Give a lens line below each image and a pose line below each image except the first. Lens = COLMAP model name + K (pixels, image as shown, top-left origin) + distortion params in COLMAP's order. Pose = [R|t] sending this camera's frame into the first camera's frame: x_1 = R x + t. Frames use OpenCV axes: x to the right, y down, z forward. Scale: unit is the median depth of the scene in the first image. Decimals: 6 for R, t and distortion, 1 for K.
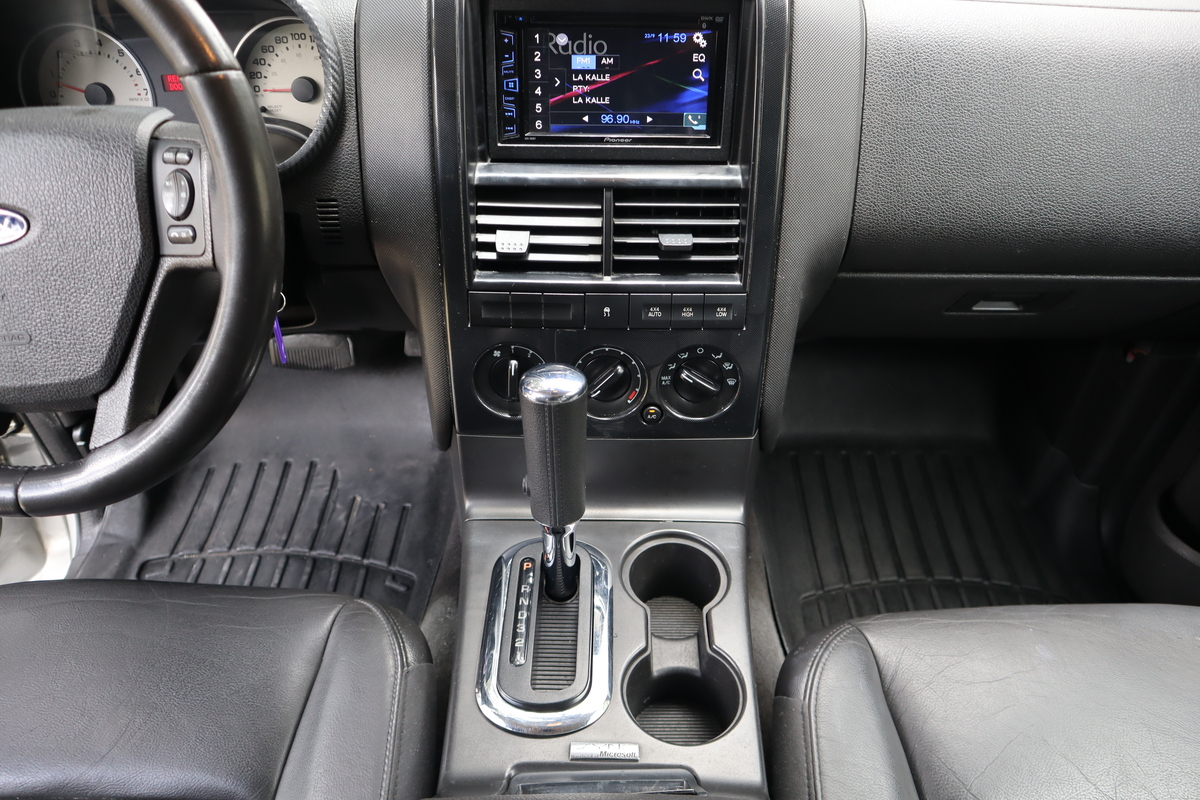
lens RADIAL K [[831.5, 0, 600.0], [0, 831.5, 400.0], [0, 0, 1]] dist [-0.116838, 0.070147]
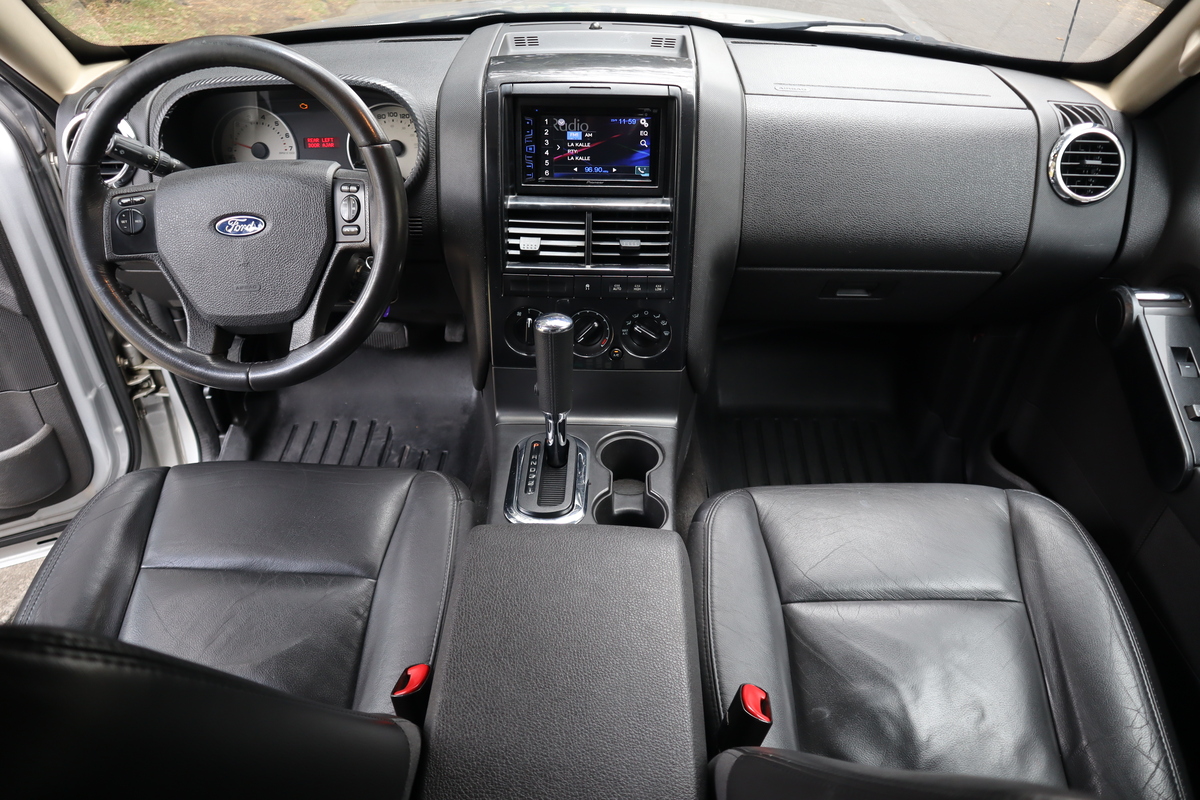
lens RADIAL K [[831.5, 0, 600.0], [0, 831.5, 400.0], [0, 0, 1]] dist [-0.116838, 0.070147]
pose [[0.999930, 0.009113, -0.007560, 0.047591], [-0.009475, 0.998741, -0.049257, 0.196168], [0.007101, 0.049325, 0.998758, -0.615545]]
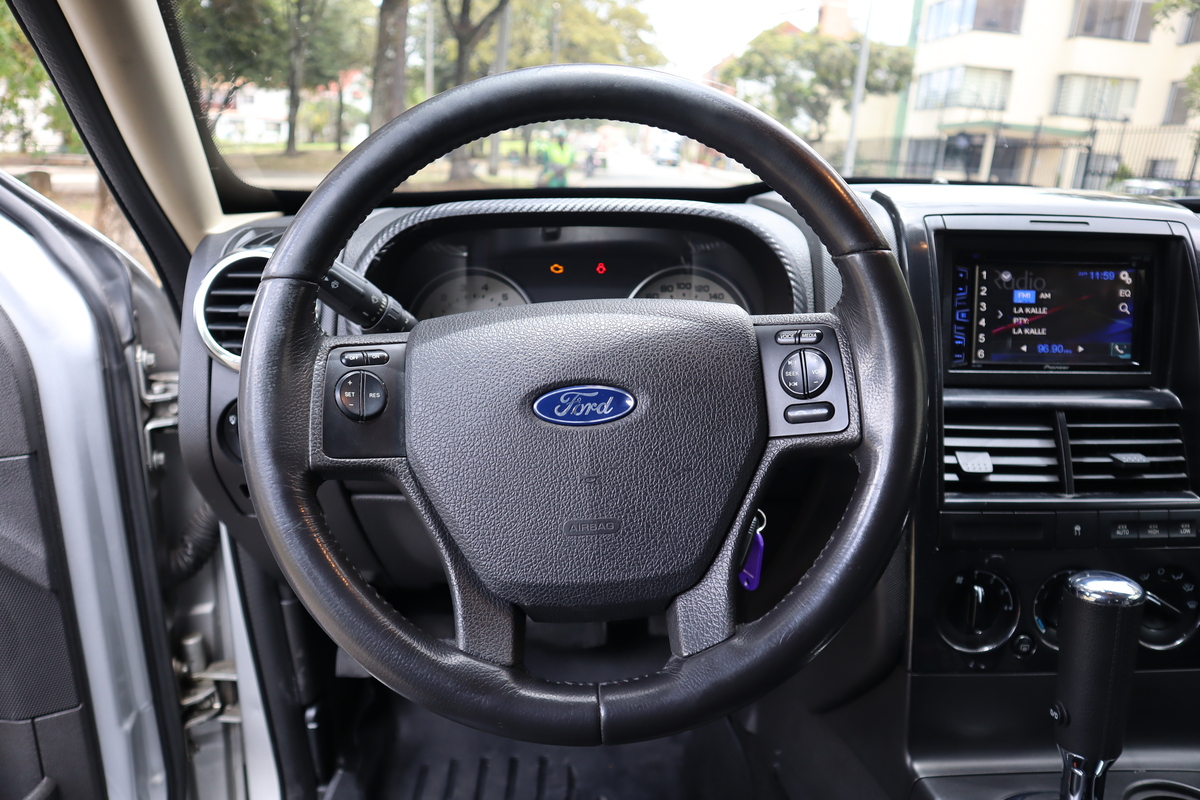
lens RADIAL K [[831.5, 0, 600.0], [0, 831.5, 400.0], [0, 0, 1]] dist [-0.116838, 0.070147]
pose [[0.999756, -0.002722, 0.021926, -0.579955], [0.010971, 0.922537, -0.385753, 0.112170], [-0.019177, 0.385899, 0.922342, 0.077955]]
